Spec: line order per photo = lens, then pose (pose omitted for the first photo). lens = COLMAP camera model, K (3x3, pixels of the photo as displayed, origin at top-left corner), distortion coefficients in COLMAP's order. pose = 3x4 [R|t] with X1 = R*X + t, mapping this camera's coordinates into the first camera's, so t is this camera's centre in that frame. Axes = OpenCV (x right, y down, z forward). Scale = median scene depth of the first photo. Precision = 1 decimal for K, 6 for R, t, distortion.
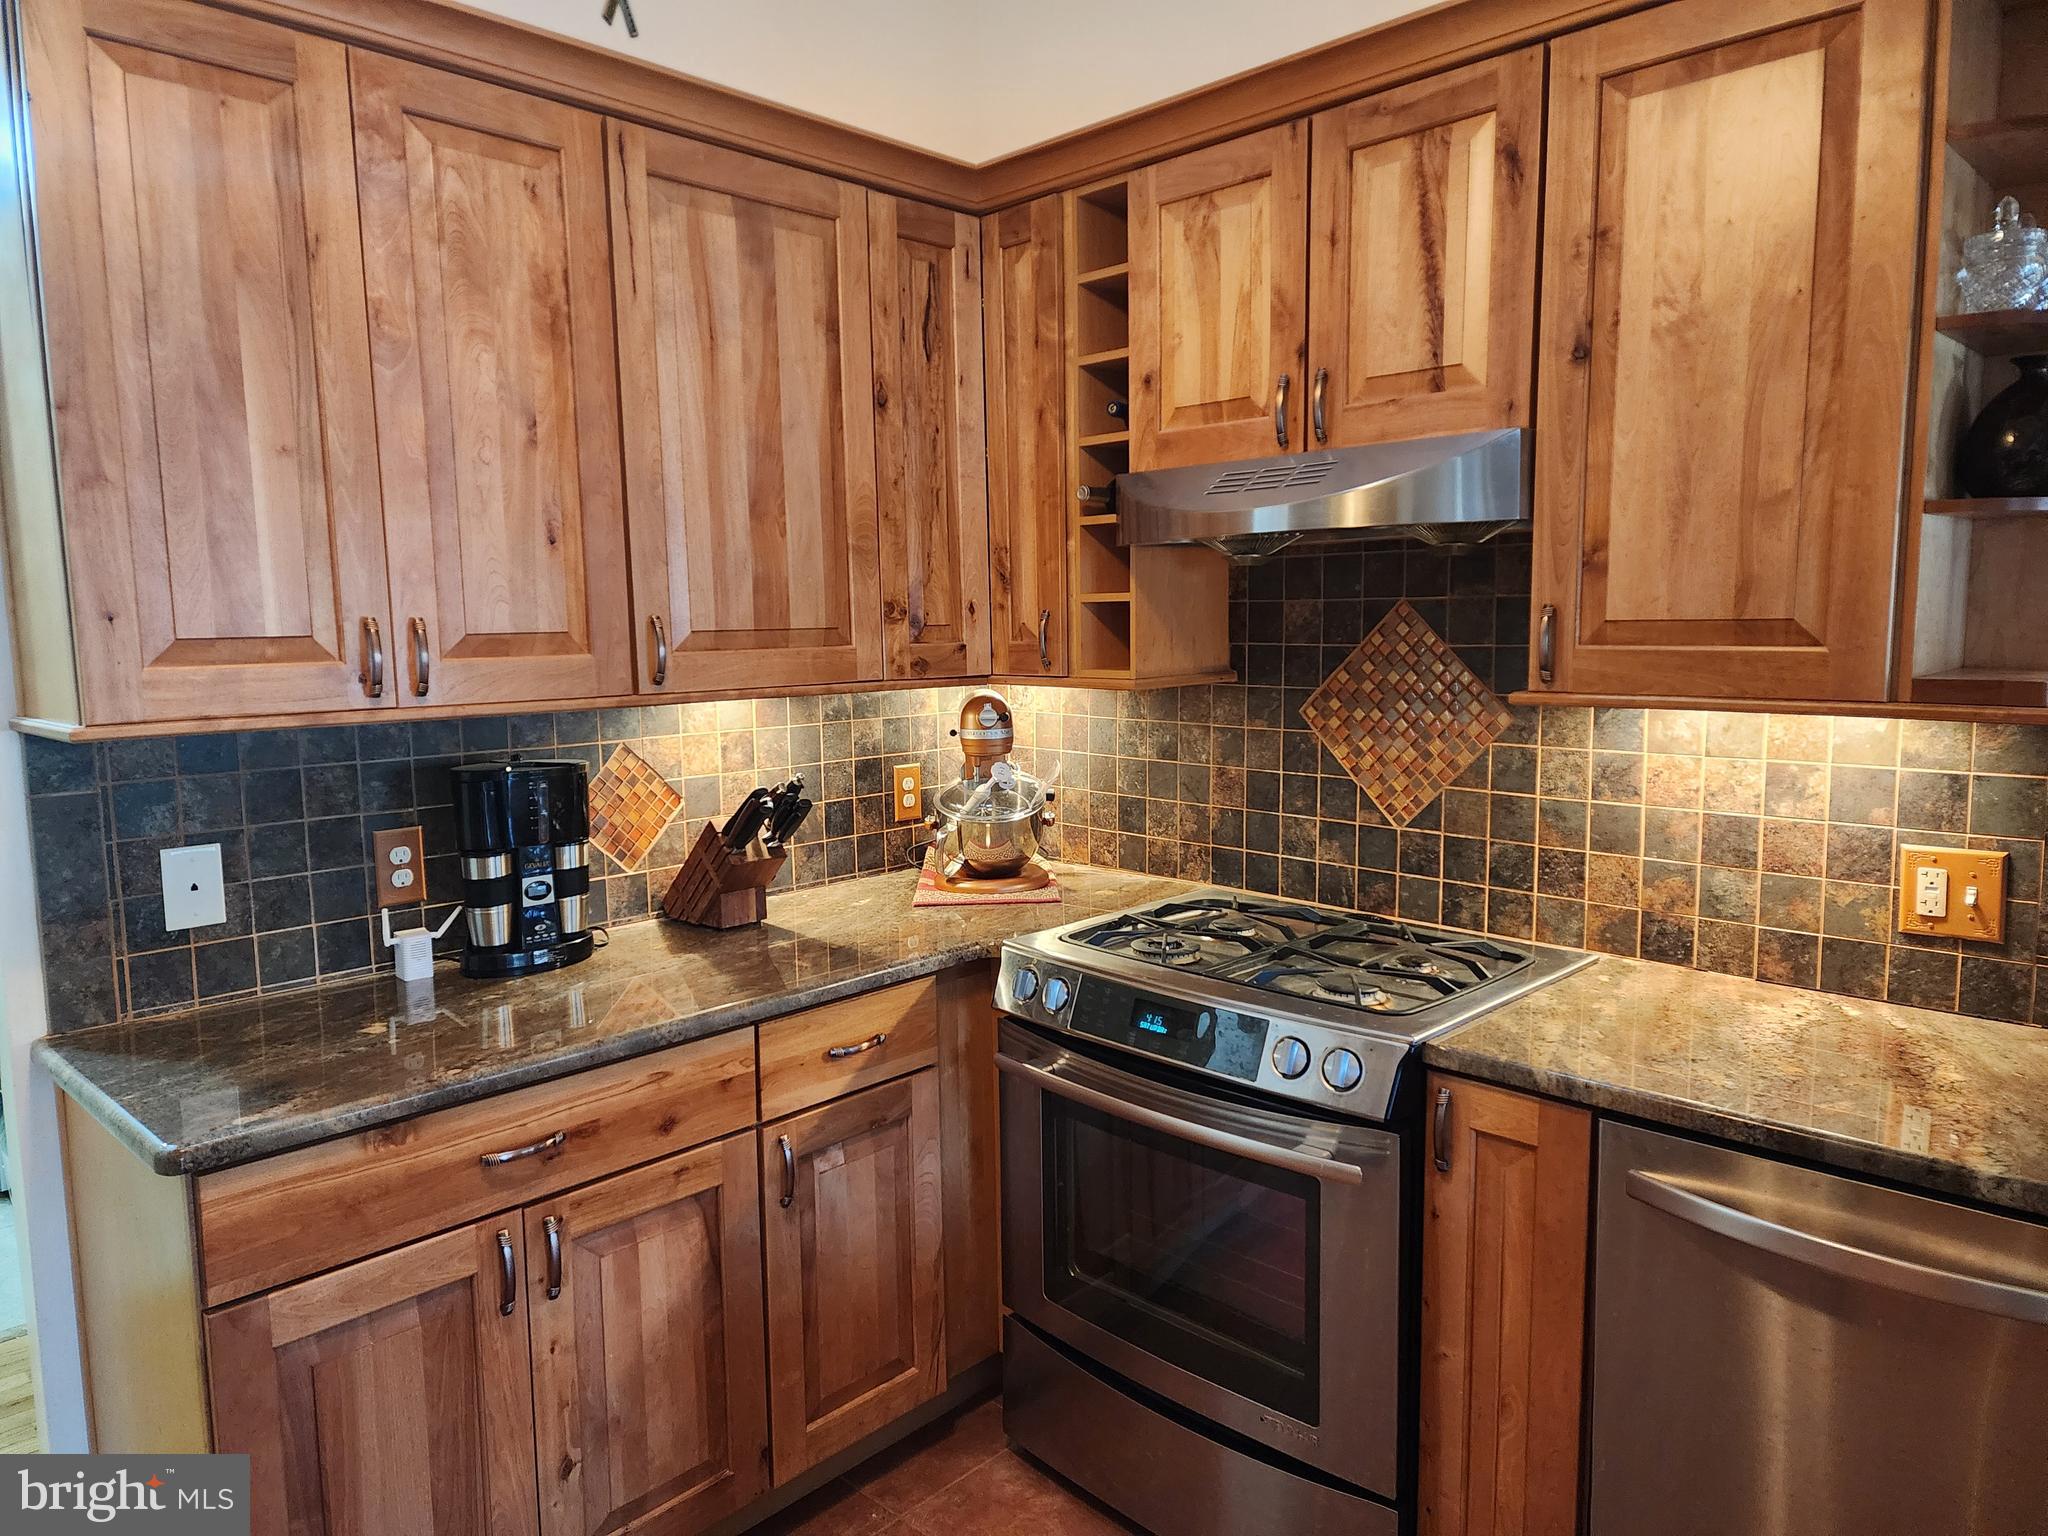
lens RADIAL K [[1360.5, 0, 1026.2], [0, 1360.5, 769.8], [0, 0, 1]] dist [0.080314, -0.072131]
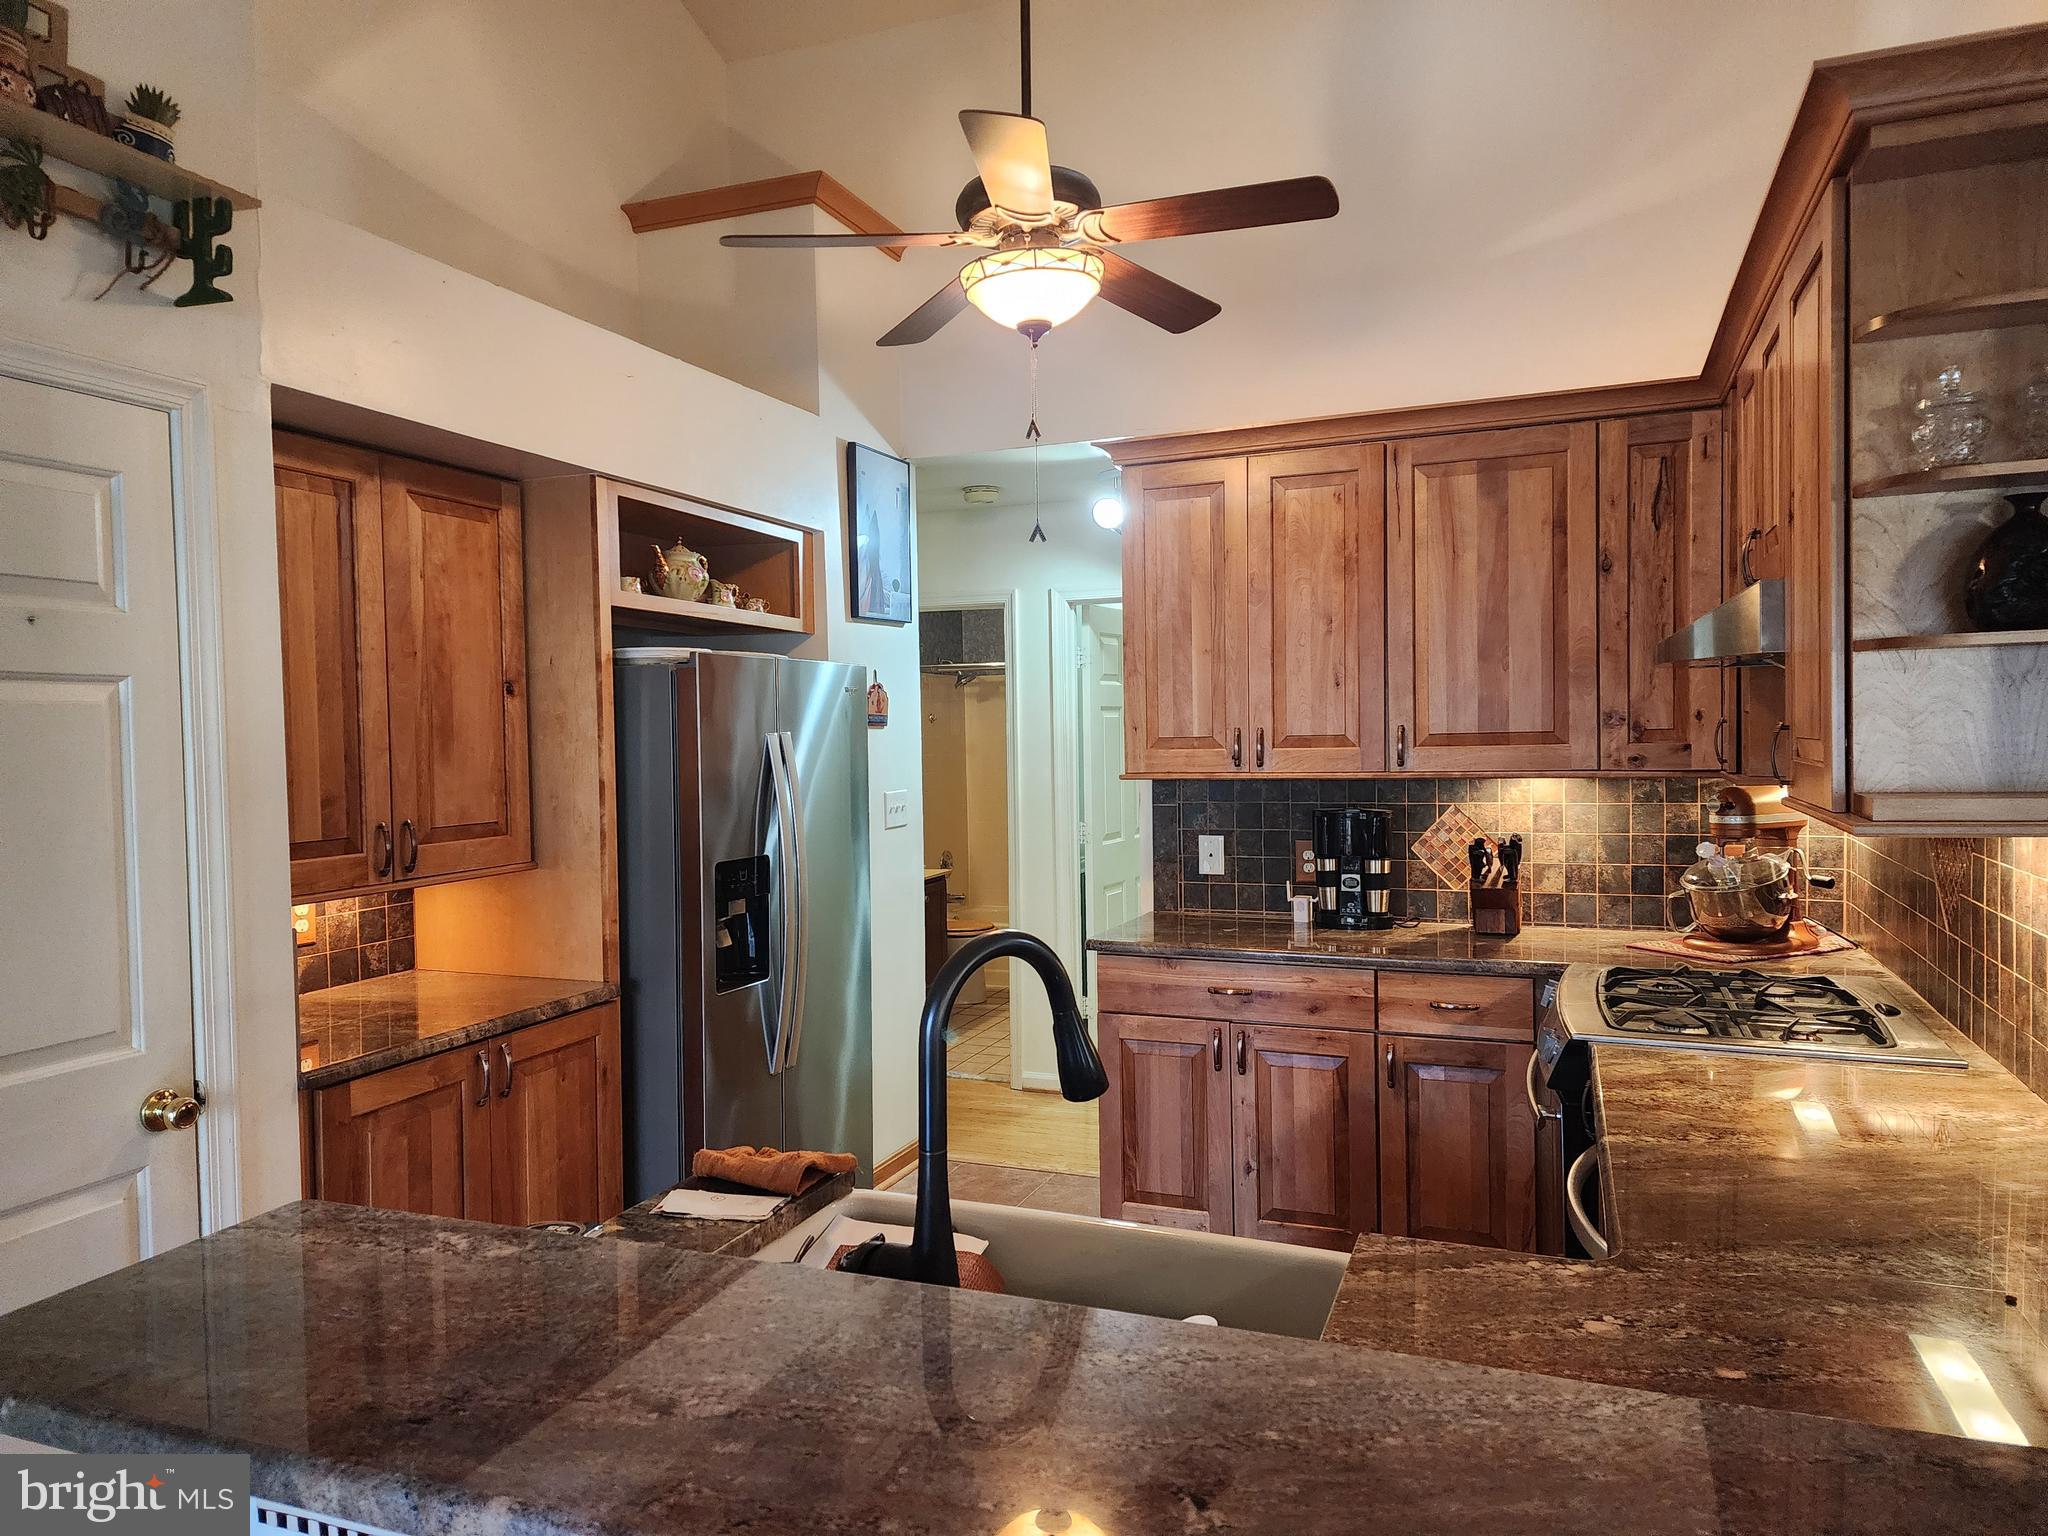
lens RADIAL K [[1360.5, 0, 1008.1], [0, 1360.5, 763.4], [0, 0, 1]] dist [0.080314, -0.072131]
pose [[0.371284, 0.029845, -0.928040, 1.120880], [-0.092807, 0.995671, -0.005110, -0.013406], [0.923870, 0.088026, 0.372446, -0.055957]]
